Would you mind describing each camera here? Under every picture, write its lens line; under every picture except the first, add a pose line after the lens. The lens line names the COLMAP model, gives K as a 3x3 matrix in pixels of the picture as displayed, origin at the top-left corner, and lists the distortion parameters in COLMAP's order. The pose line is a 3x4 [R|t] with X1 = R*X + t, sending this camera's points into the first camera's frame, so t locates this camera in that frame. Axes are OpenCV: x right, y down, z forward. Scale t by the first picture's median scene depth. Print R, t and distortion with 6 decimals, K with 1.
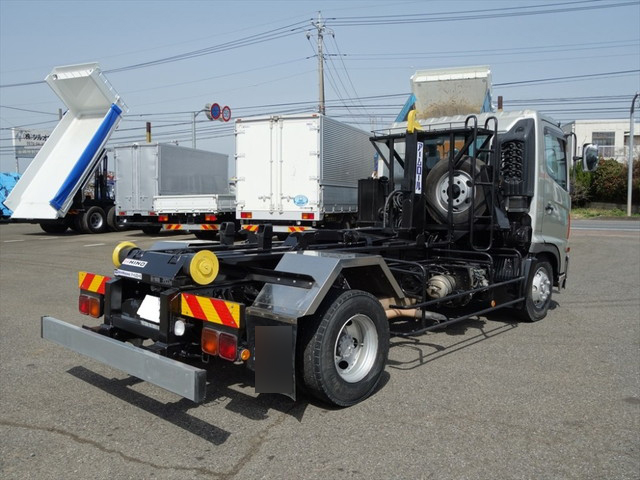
lens RADIAL K [[566.7, 0, 318.9], [0, 566.7, 237.2], [0, 0, 1]] dist [-0.023428, -0.015331]
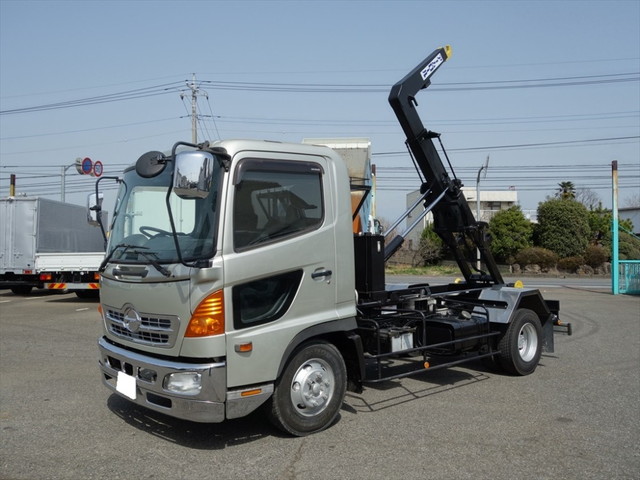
lens RADIAL K [[566.7, 0, 318.9], [0, 566.7, 237.2], [0, 0, 1]] dist [-0.023428, -0.015331]
pose [[0.968456, 0.012478, 0.248872, -0.057434], [0.012818, 0.994929, -0.099764, 0.000305], [-0.248855, 0.099807, 0.963384, -0.024632]]
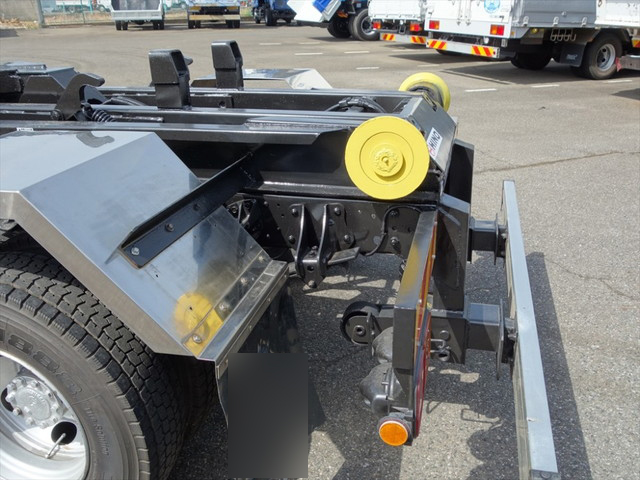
lens RADIAL K [[566.7, 0, 318.9], [0, 566.7, 237.2], [0, 0, 1]] dist [-0.023428, -0.015331]
pose [[0.724877, 0.272163, -0.632835, 0.221911], [-0.053603, 0.938145, 0.342068, -0.017846], [0.686790, -0.214035, 0.694628, 0.265538]]
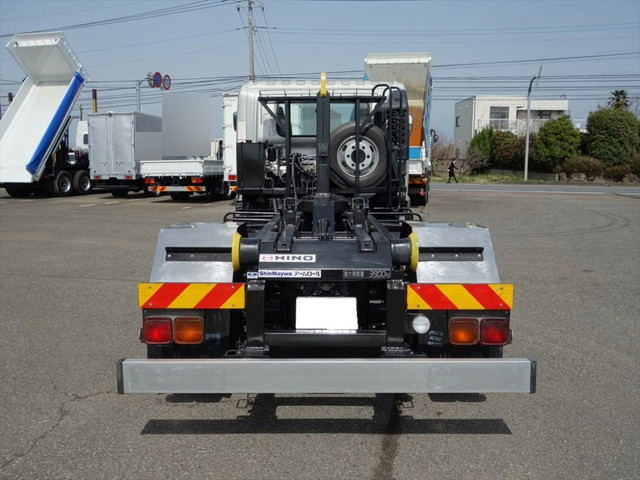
lens RADIAL K [[566.7, 0, 318.9], [0, 566.7, 237.2], [0, 0, 1]] dist [-0.023428, -0.015331]
pose [[0.983761, -0.018052, 0.178571, -0.126307], [0.007880, 0.998314, 0.057512, 0.013041], [-0.179309, -0.055171, 0.982245, -0.131308]]
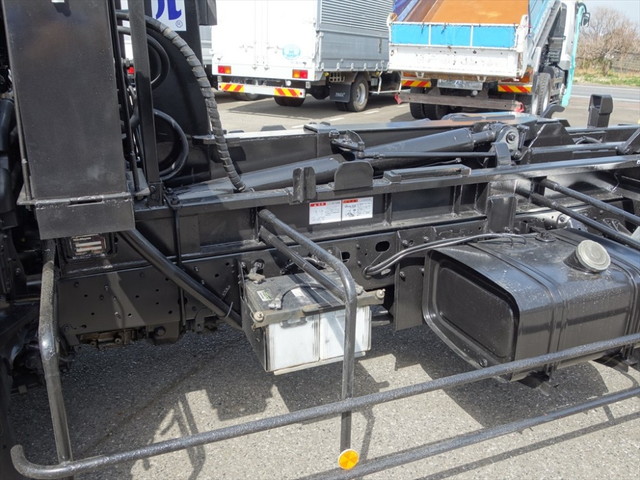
lens RADIAL K [[566.7, 0, 318.9], [0, 566.7, 237.2], [0, 0, 1]] dist [-0.023428, -0.015331]
pose [[0.993837, 0.063632, -0.090764, 0.063461], [-0.039139, 0.967521, 0.249743, -0.011989], [0.103708, -0.244652, 0.964049, 0.167763]]
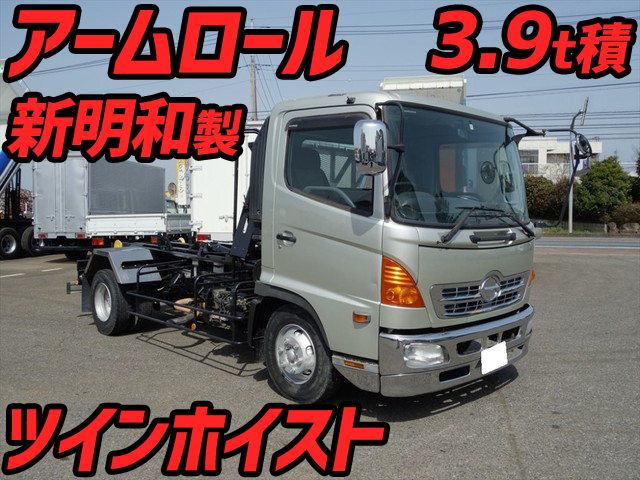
lens RADIAL K [[566.7, 0, 318.9], [0, 566.7, 237.2], [0, 0, 1]] dist [-0.023428, -0.015331]
pose [[0.988337, -0.009363, 0.151992, -0.066287], [0.013711, 0.999525, -0.027587, -0.010940], [-0.151662, 0.029349, 0.987997, 0.103167]]
